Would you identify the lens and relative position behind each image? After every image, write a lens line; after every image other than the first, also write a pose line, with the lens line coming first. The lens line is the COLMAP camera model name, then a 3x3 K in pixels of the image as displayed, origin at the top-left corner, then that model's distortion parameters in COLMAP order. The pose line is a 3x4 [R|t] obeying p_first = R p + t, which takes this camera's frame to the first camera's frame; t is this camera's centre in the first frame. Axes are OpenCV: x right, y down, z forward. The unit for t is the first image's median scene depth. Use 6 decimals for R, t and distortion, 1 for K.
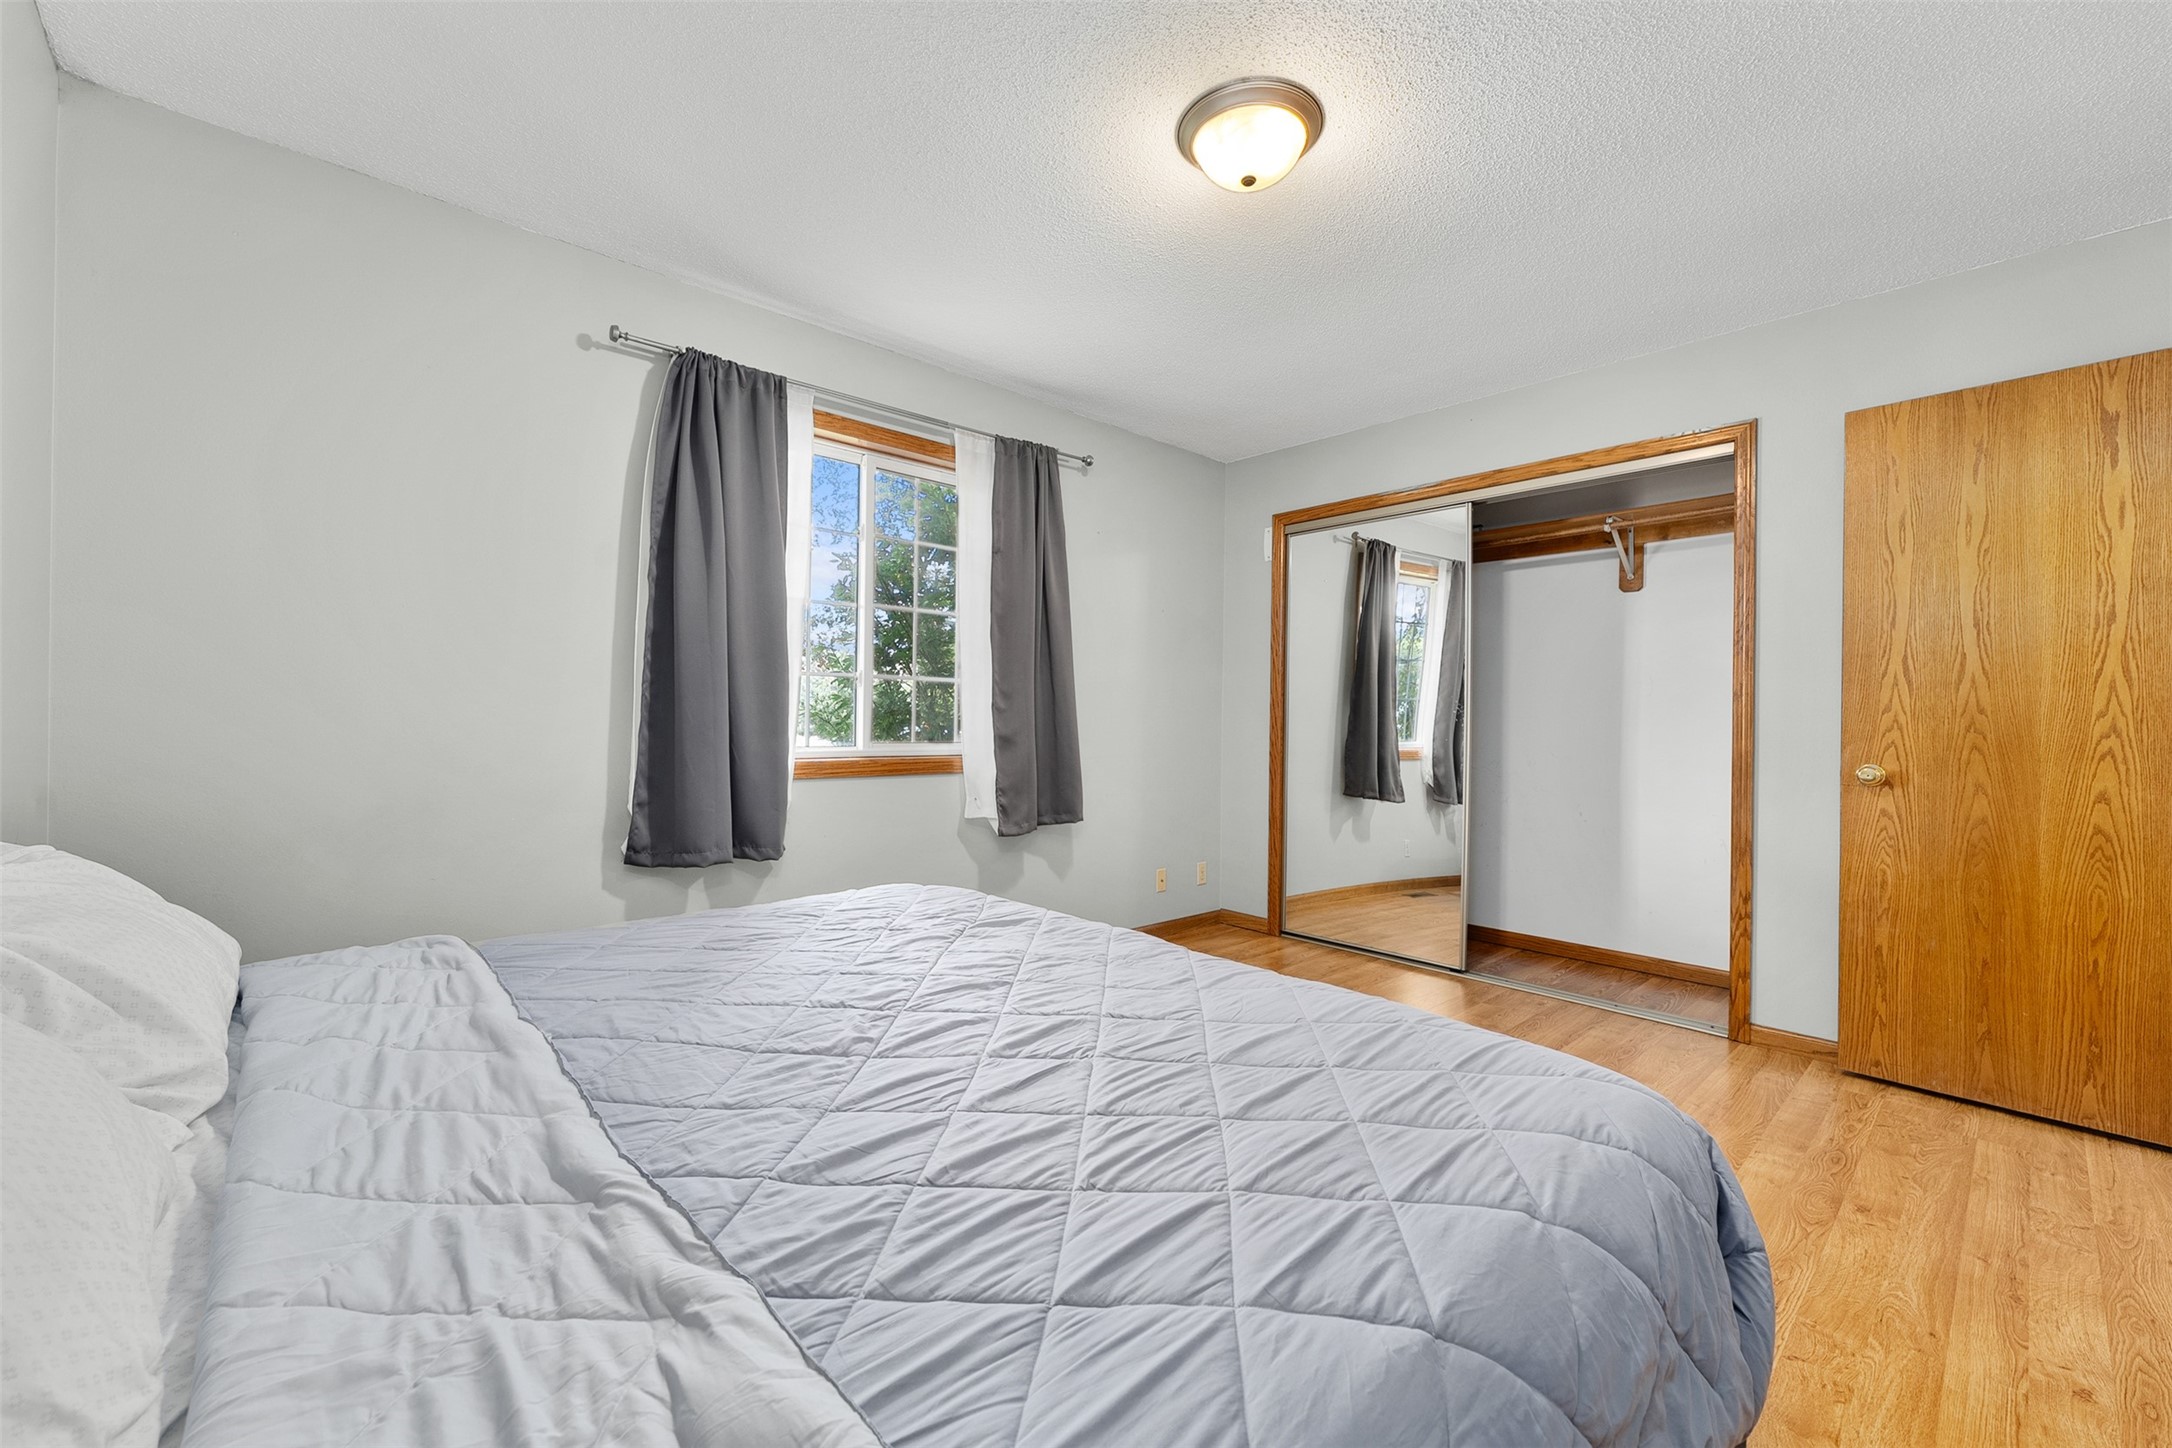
lens RADIAL K [[872.0, 0, 1099.8], [0, 872.0, 735.0], [0, 0, 1]] dist [-0.001598, -0.000324]
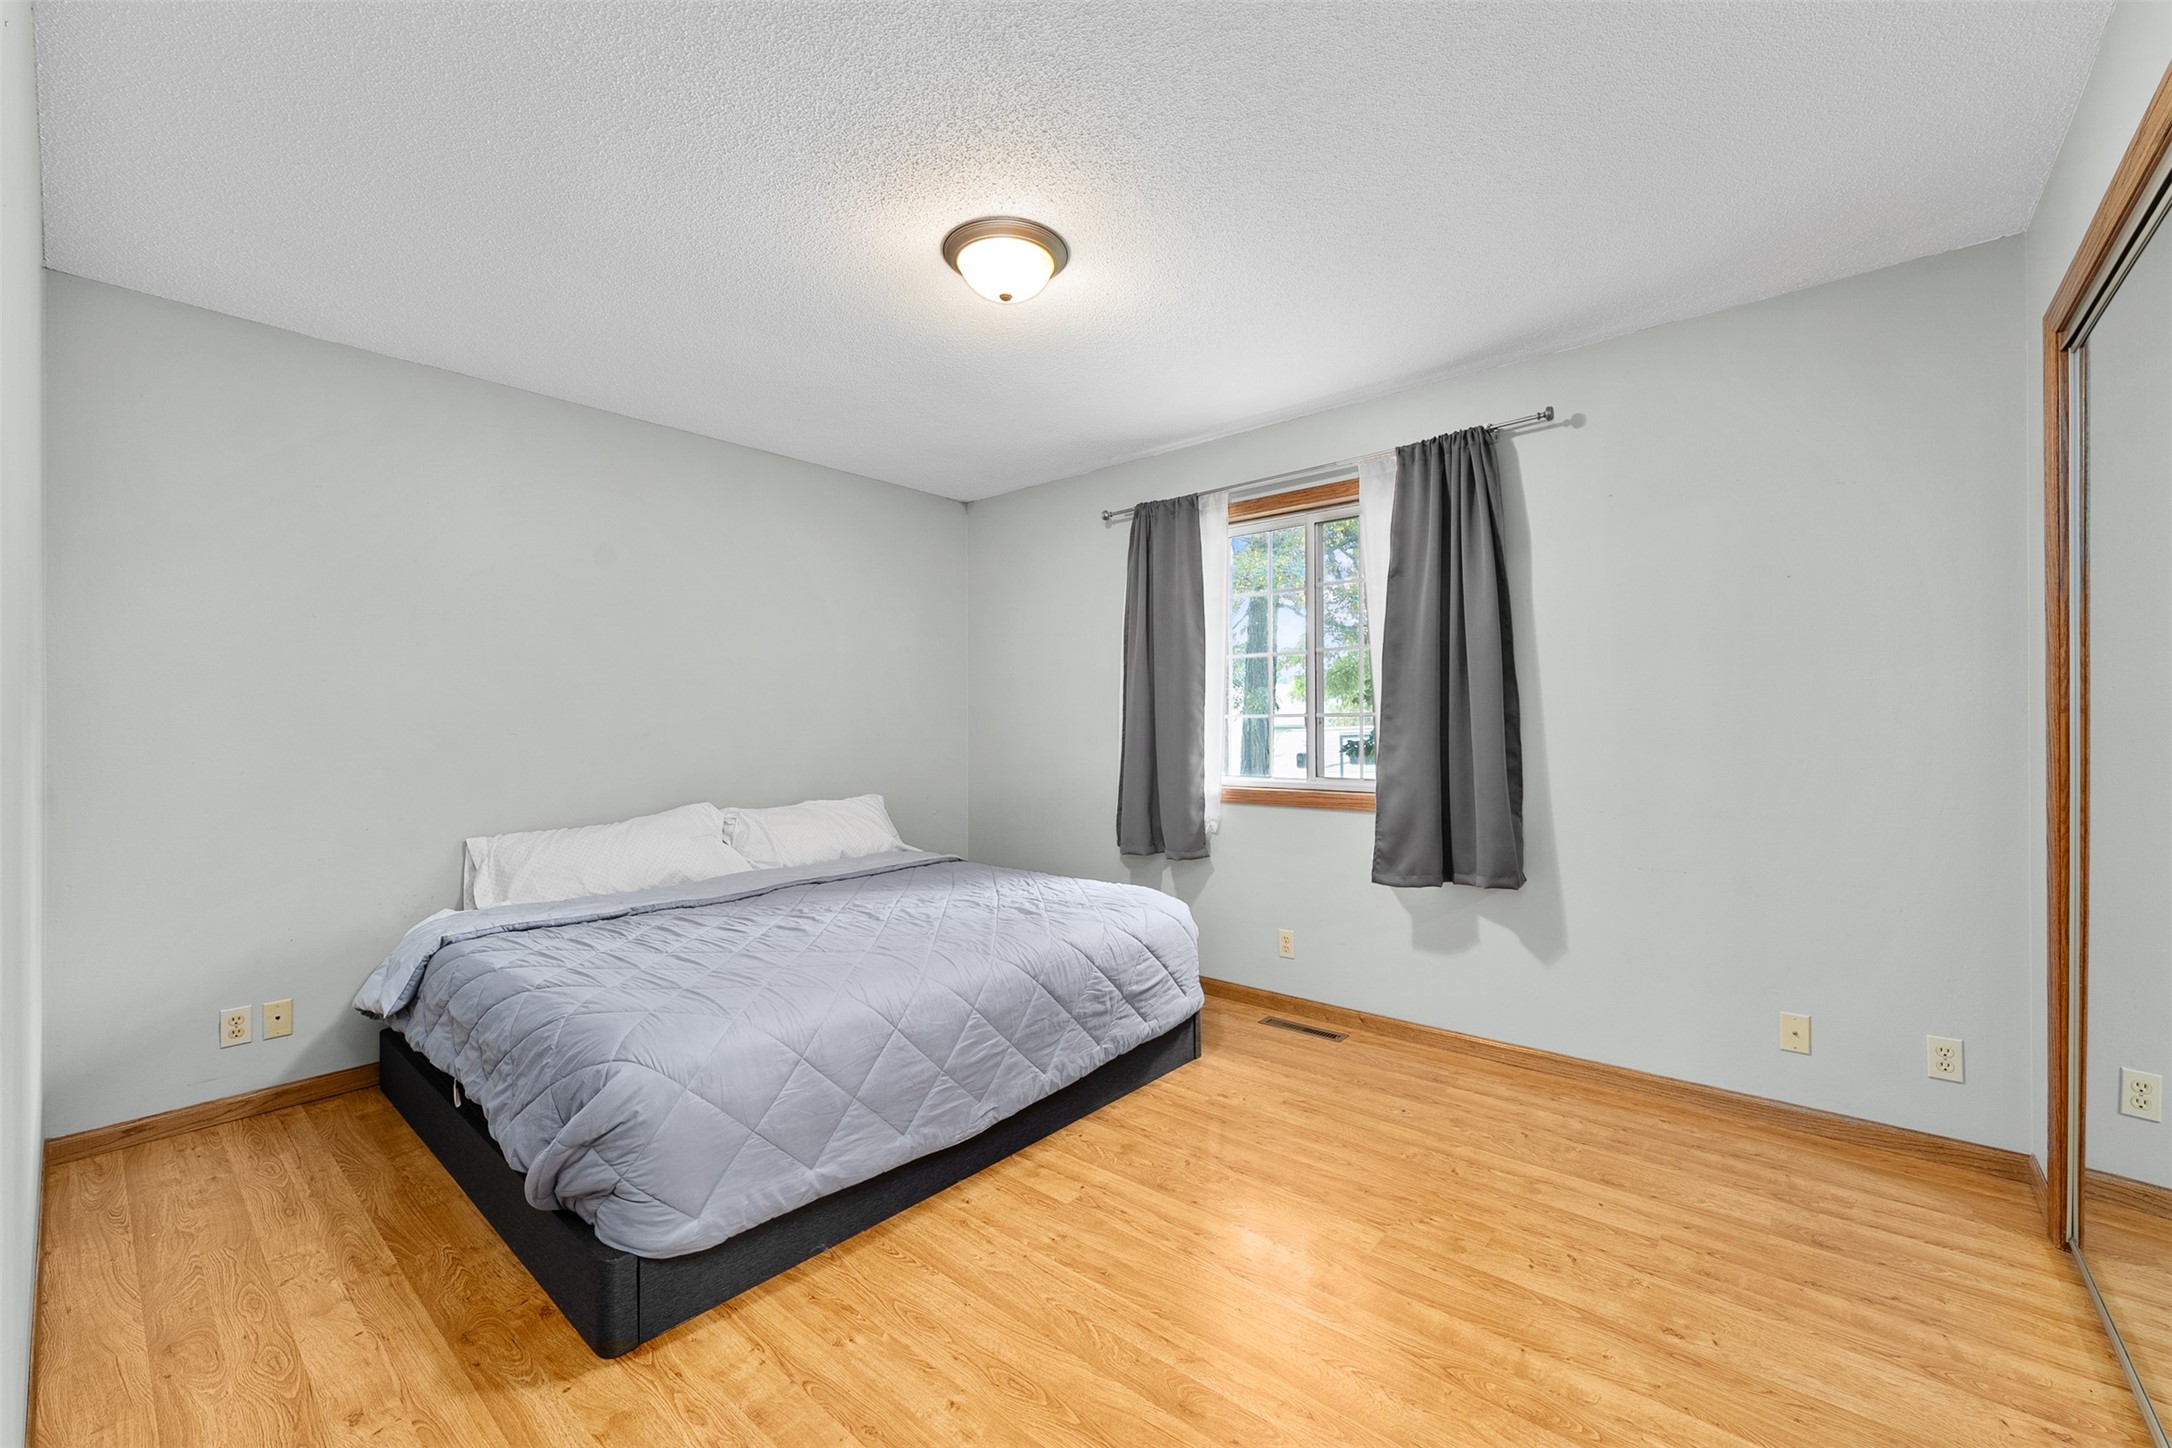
lens RADIAL K [[872.0, 0, 1098.3], [0, 872.0, 726.1], [0, 0, 1]] dist [-0.001598, -0.000324]
pose [[0.116040, -0.007960, -0.993213, 0.882872], [-0.008884, 0.999920, -0.009051, -0.043595], [0.993205, 0.009874, 0.115960, 0.677495]]
